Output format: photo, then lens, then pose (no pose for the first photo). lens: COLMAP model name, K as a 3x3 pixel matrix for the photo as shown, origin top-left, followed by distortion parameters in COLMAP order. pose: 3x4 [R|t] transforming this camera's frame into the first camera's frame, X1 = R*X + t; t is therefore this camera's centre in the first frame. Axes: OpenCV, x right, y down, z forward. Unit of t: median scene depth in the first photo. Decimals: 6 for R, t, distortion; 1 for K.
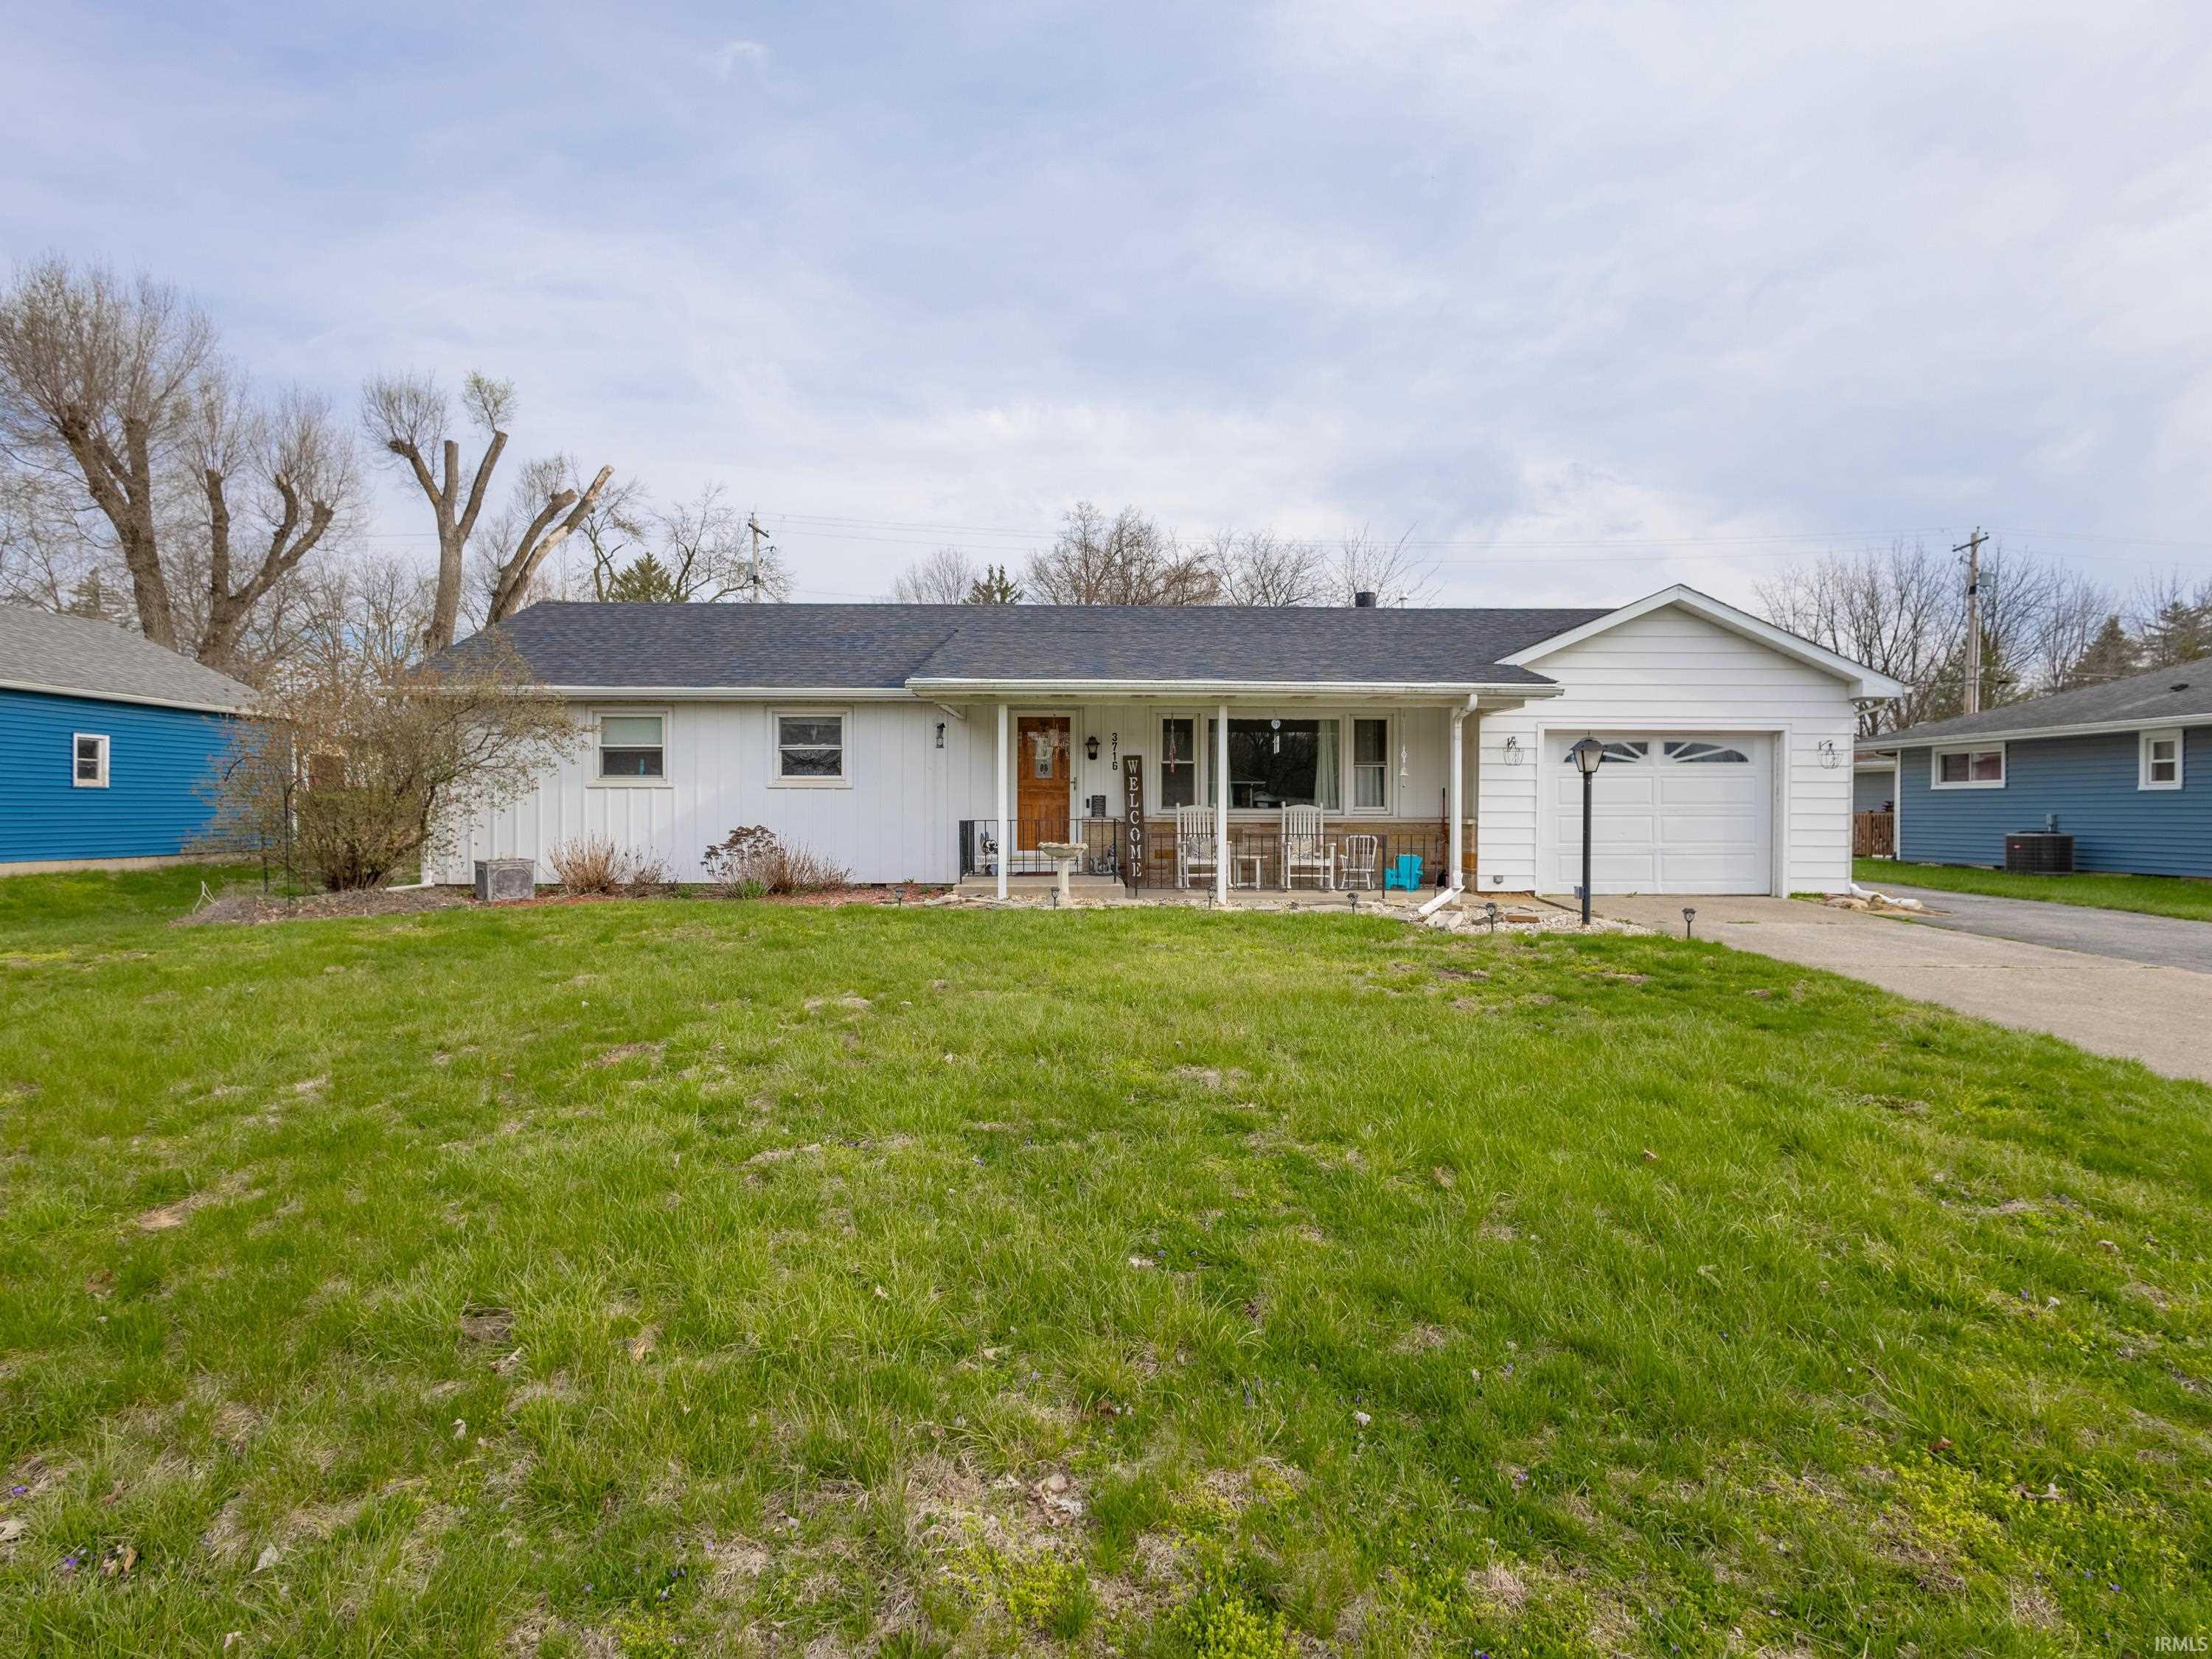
lens RADIAL K [[1195.7, 0, 1059.2], [0, 1195.7, 822.3], [0, 0, 1]] dist [0.003707, -0.000477]
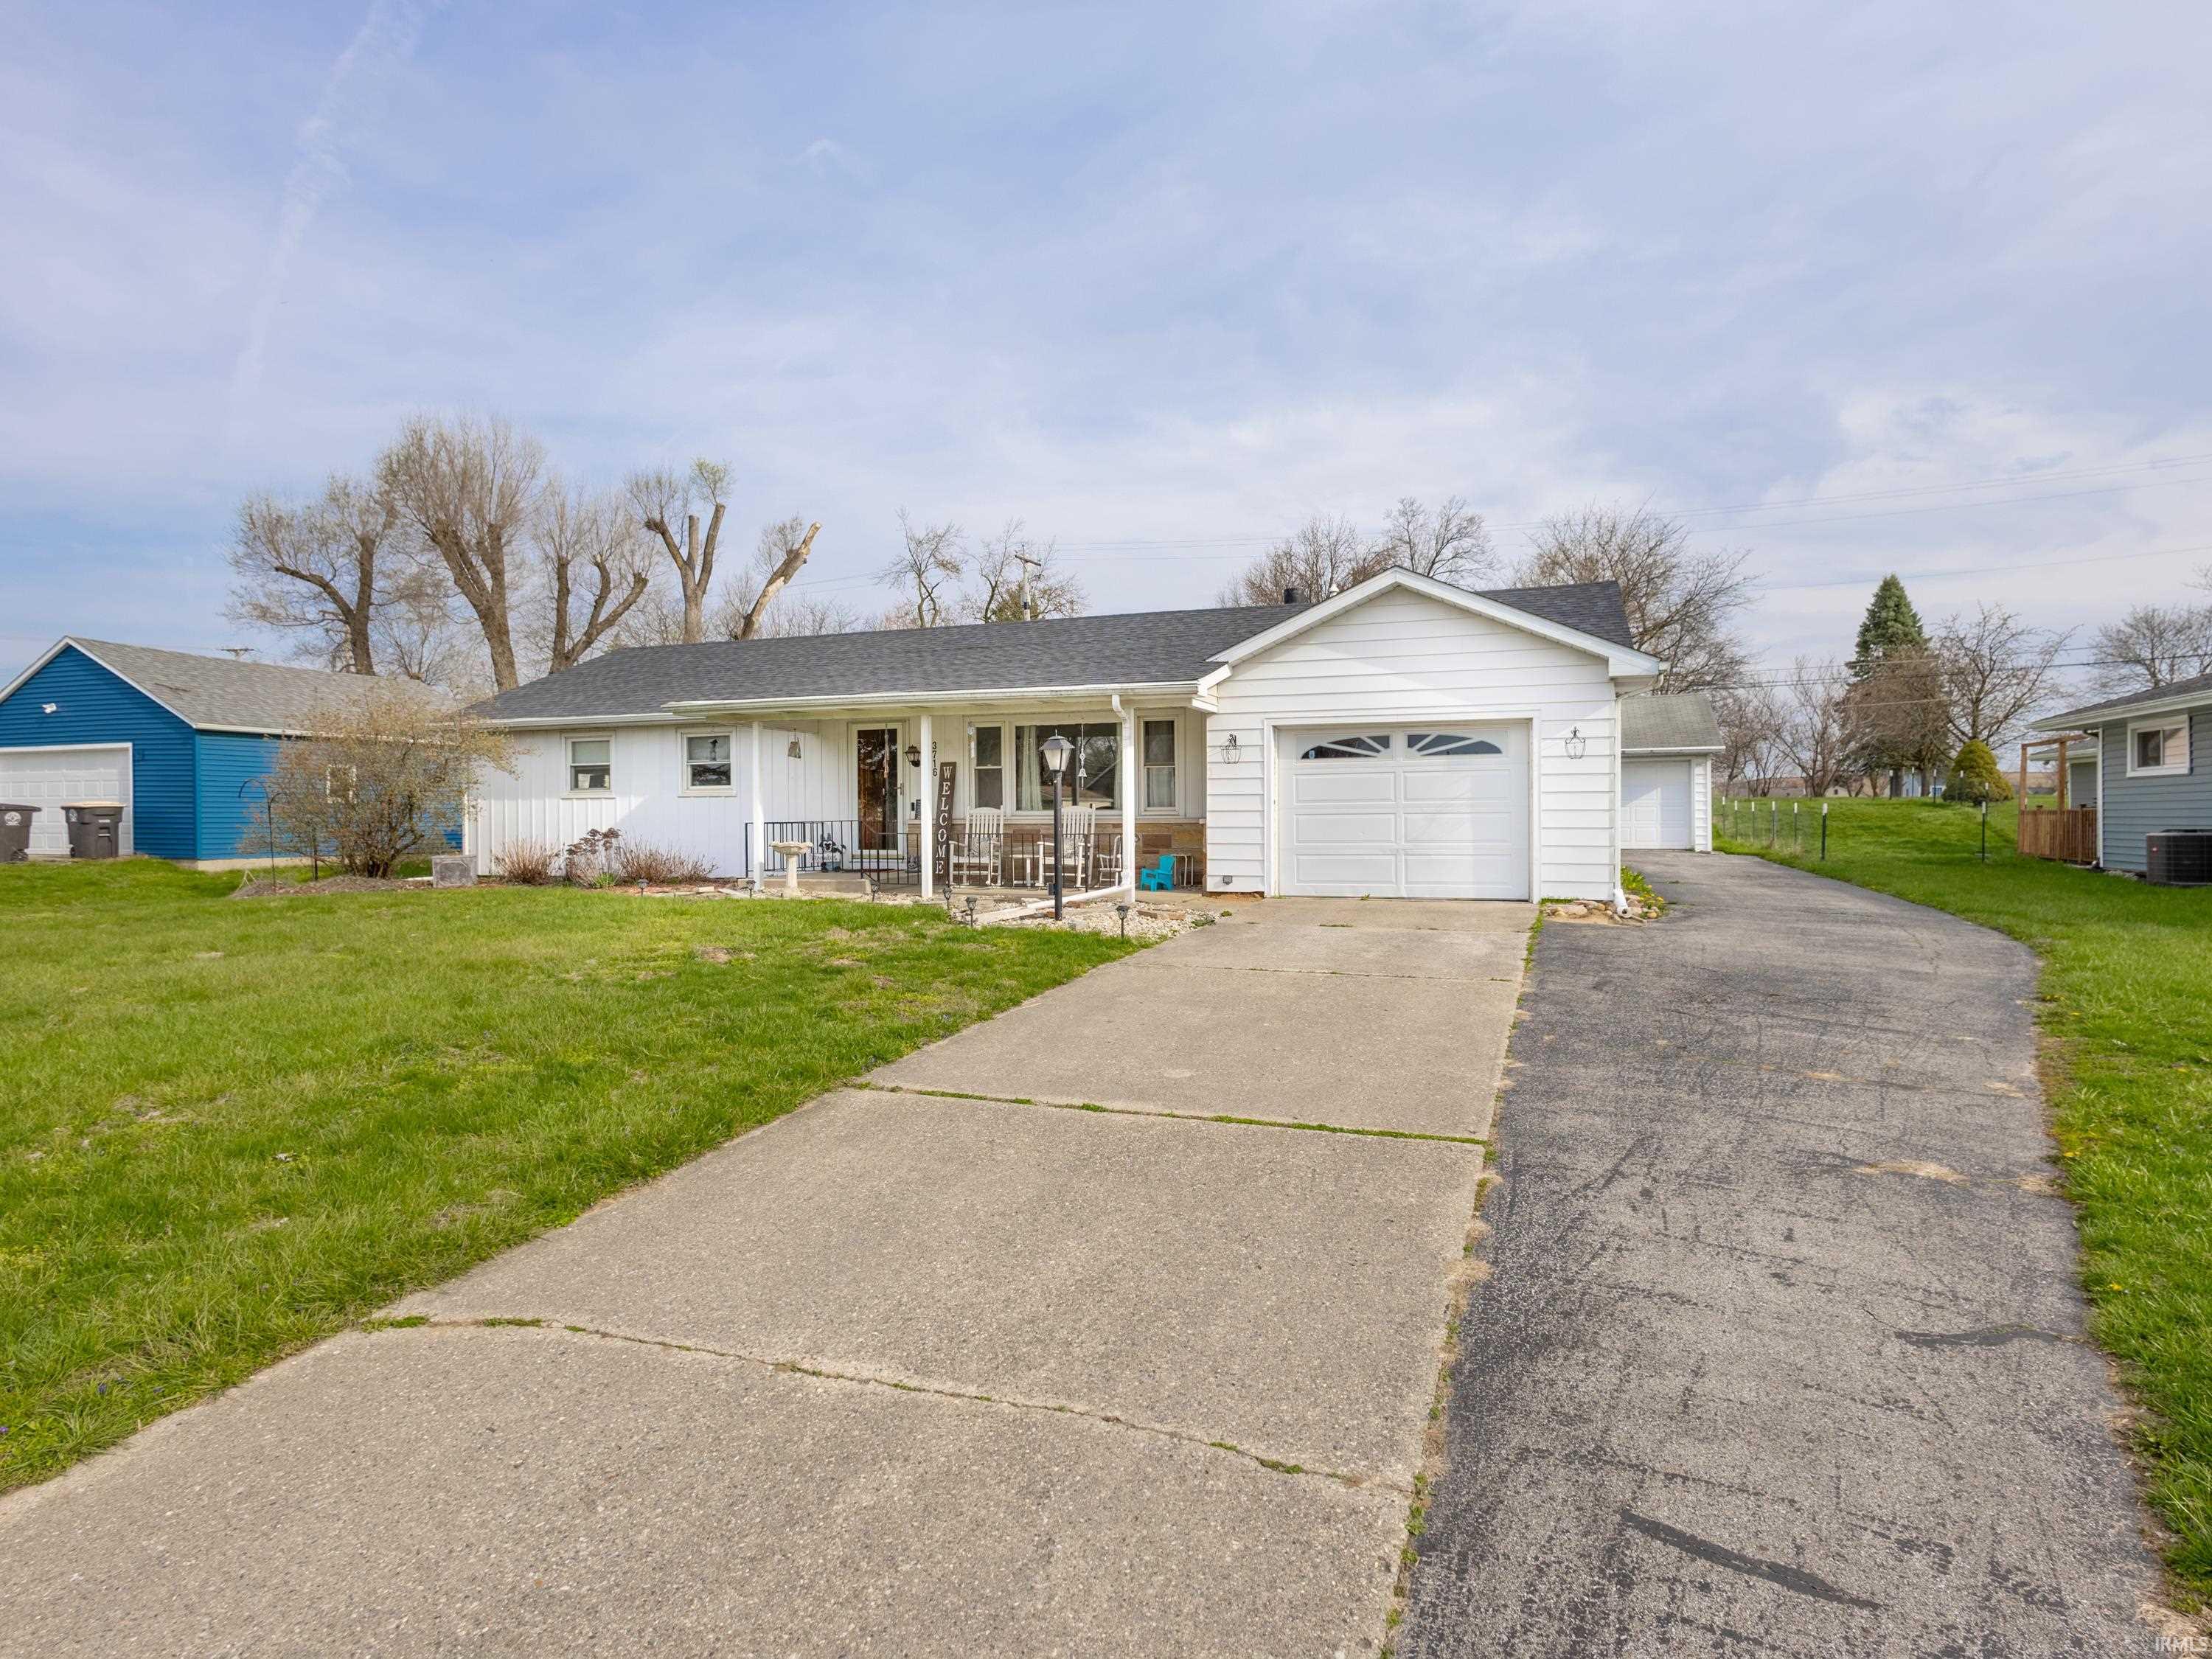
lens RADIAL K [[1160.3, 0, 1122.5], [0, 1160.3, 828.6], [0, 0, 1]] dist [0.007084, -0.000419]
pose [[0.934288, -0.004233, -0.356493, 0.585258], [0.006086, 0.999973, 0.004076, 0.001242], [0.356466, -0.005978, 0.934289, 0.070284]]
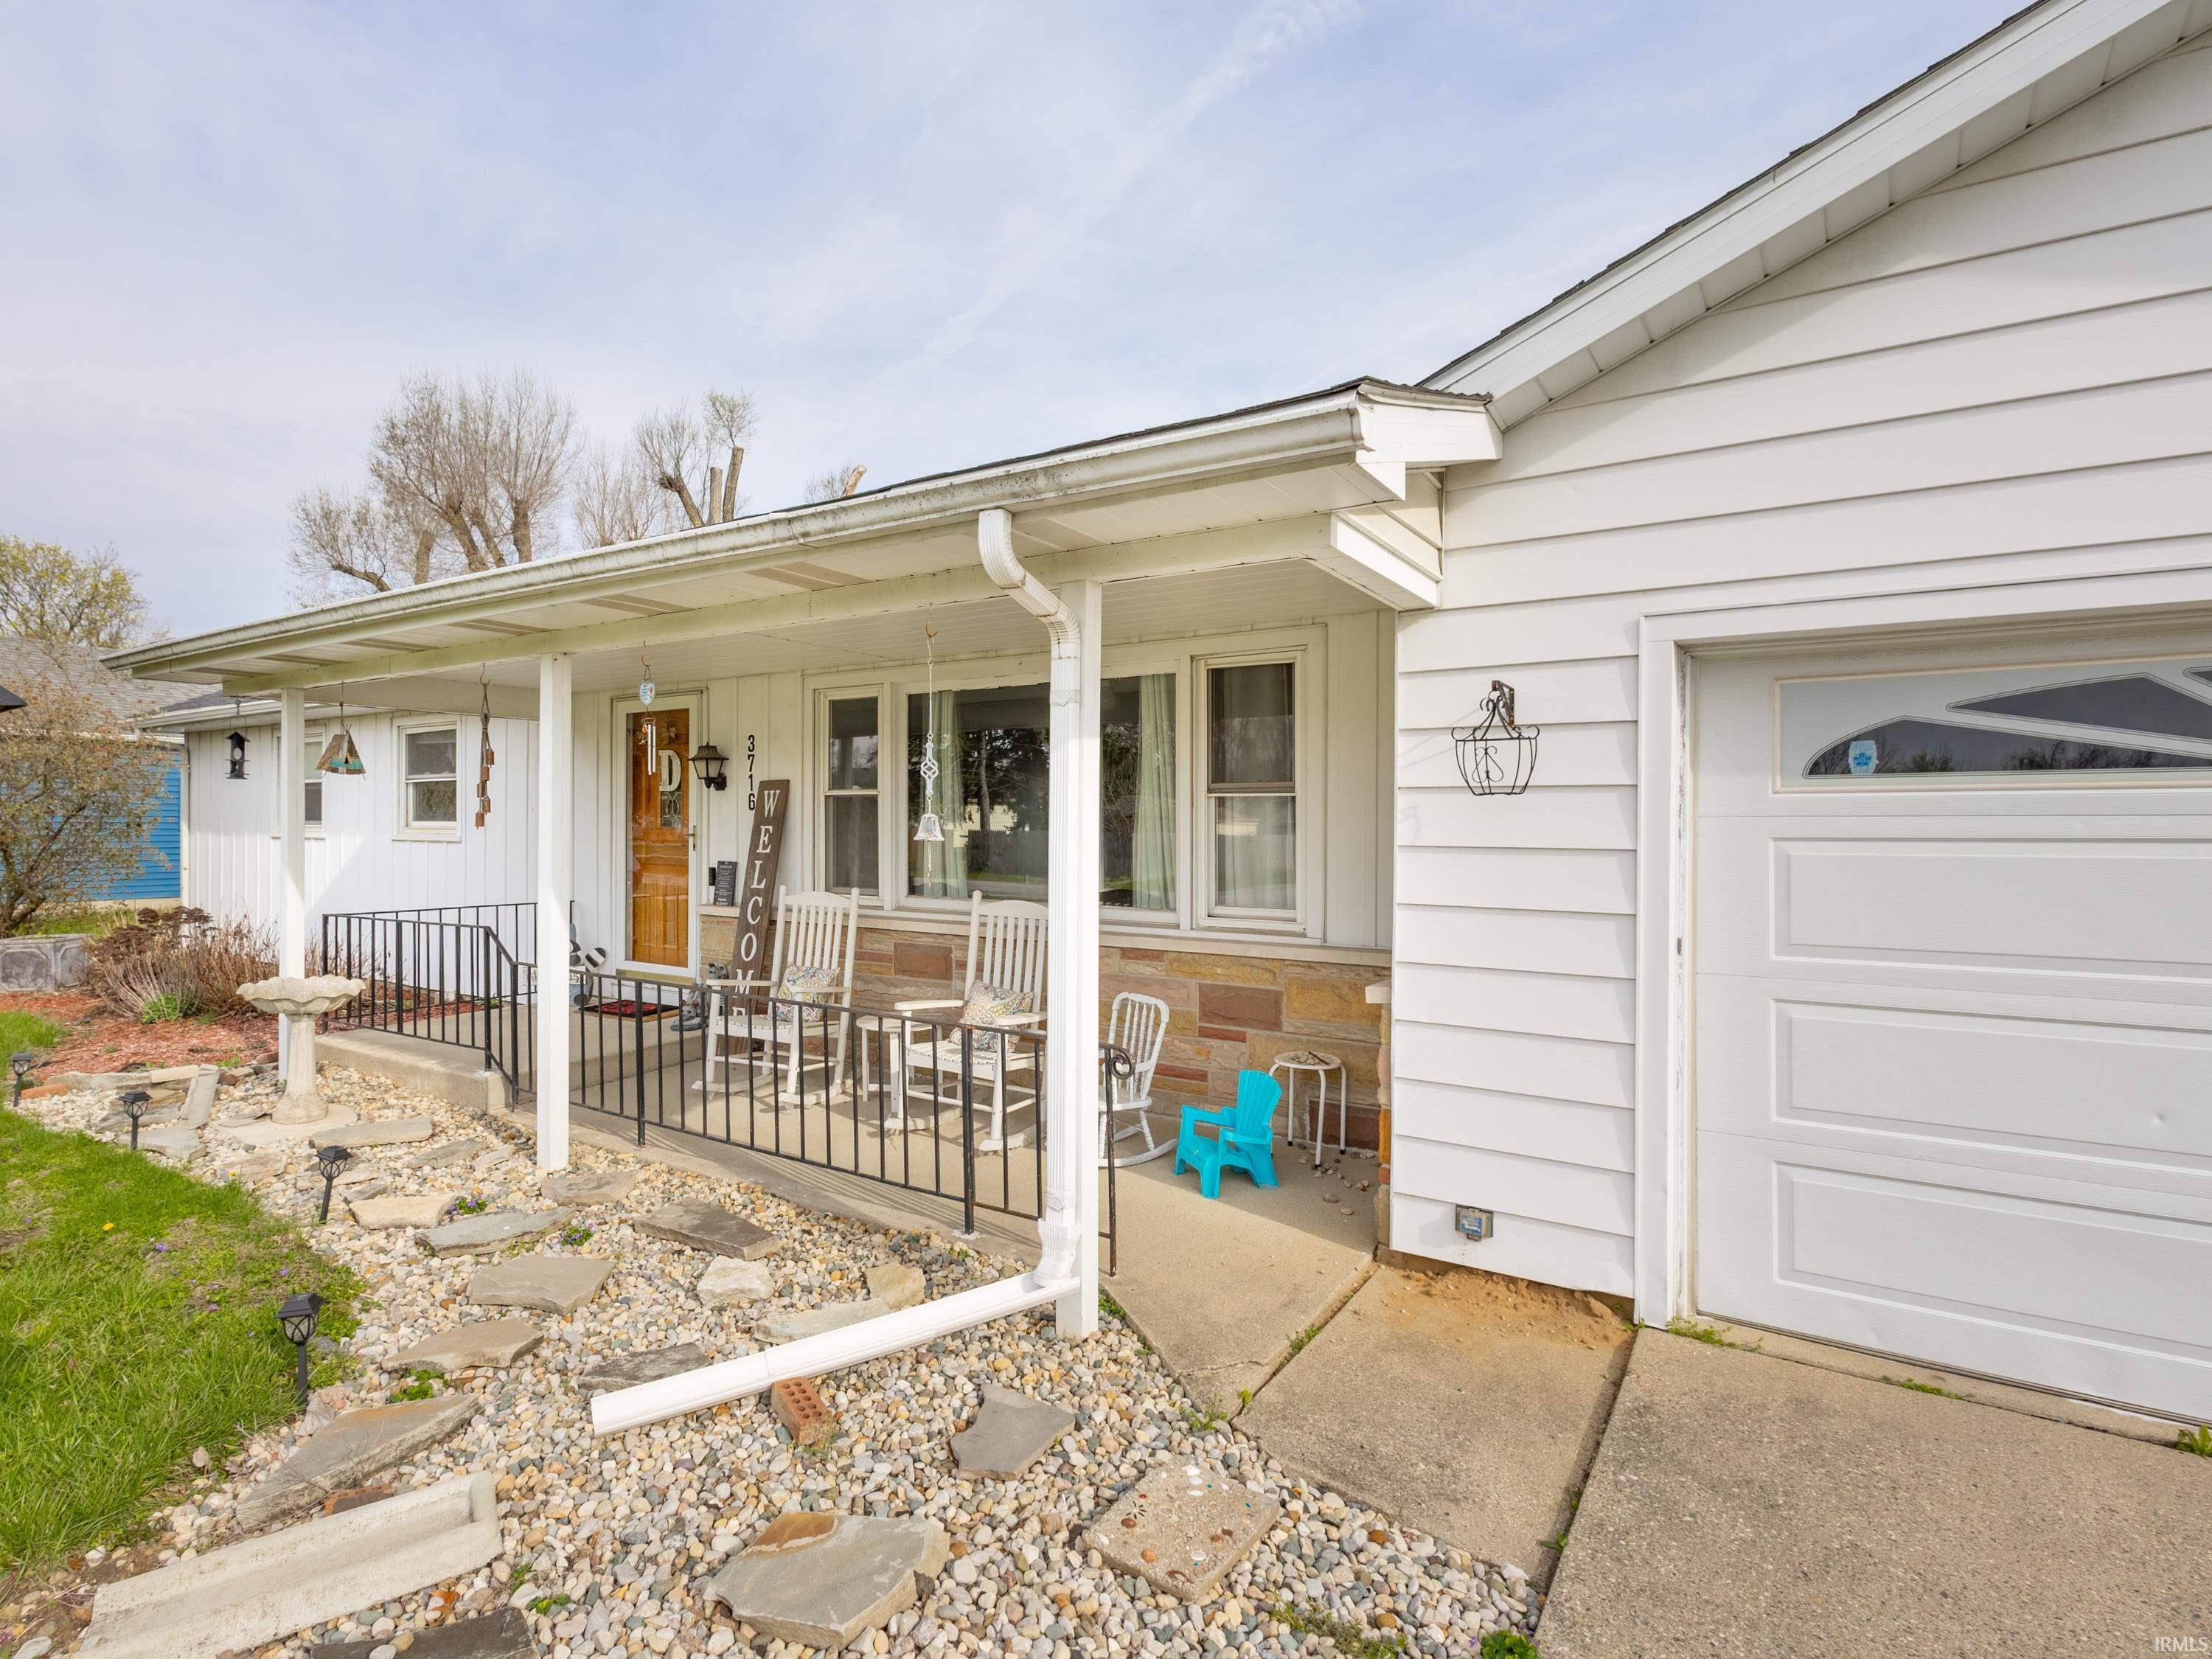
lens RADIAL K [[1122.1, 0, 989.7], [0, 1122.1, 829.3], [0, 0, 1]] dist [0.006881, 0.000792]
pose [[0.807849, 0.004427, -0.589373, 0.398850], [-0.006665, 0.999976, -0.001625, -0.035976], [0.589352, 0.005241, 0.807859, 0.684873]]
